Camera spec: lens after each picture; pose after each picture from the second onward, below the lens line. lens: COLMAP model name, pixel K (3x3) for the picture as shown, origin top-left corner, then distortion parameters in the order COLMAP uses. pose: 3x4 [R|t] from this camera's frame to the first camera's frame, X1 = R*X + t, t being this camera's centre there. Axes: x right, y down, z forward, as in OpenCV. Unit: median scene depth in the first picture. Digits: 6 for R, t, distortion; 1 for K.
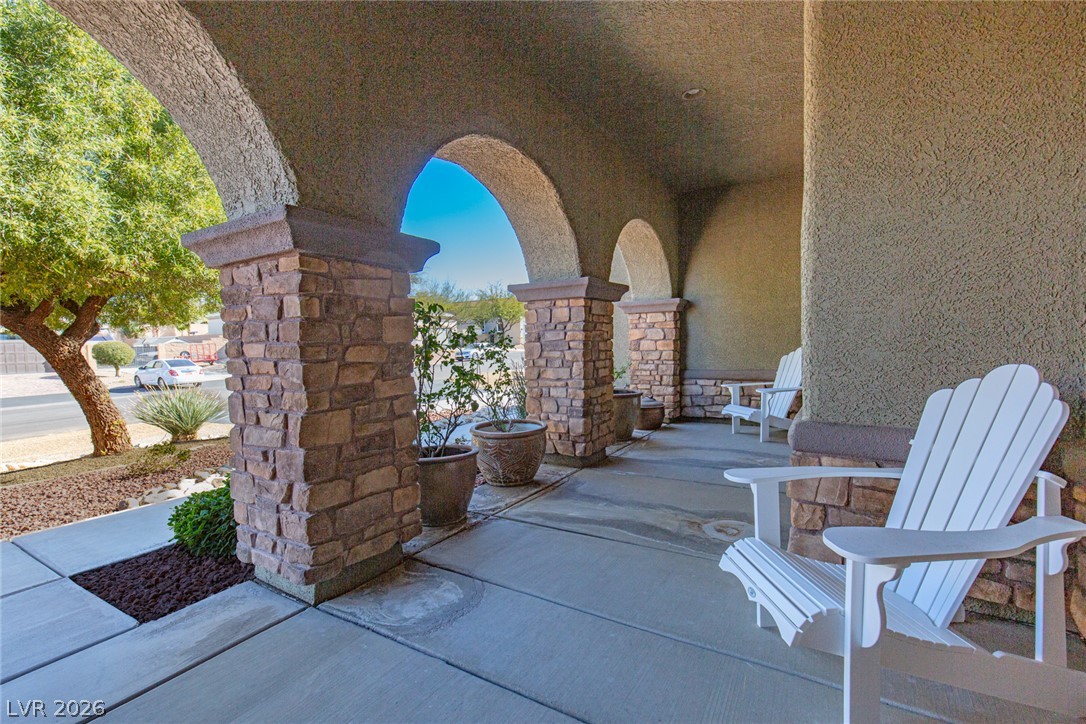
lens RADIAL K [[497.7, 0, 542.7], [0, 497.7, 345.0], [0, 0, 1]] dist [0.000757, 0.000088]
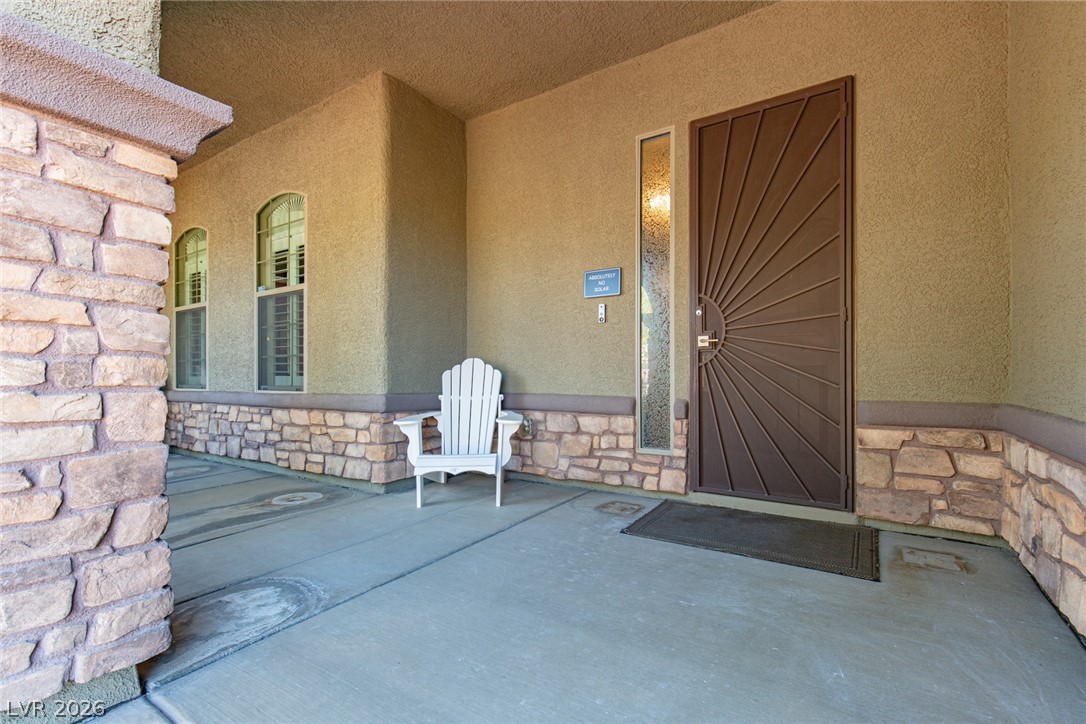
lens RADIAL K [[497.5, 0, 547.4], [0, 497.5, 368.0], [0, 0, 1]] dist [0.003145, 0.000237]
pose [[0.002436, 0.039881, 0.999201, -1.101541], [0.020166, 0.998999, -0.039922, 0.141022], [-0.999794, 0.020247, 0.001629, 0.465942]]
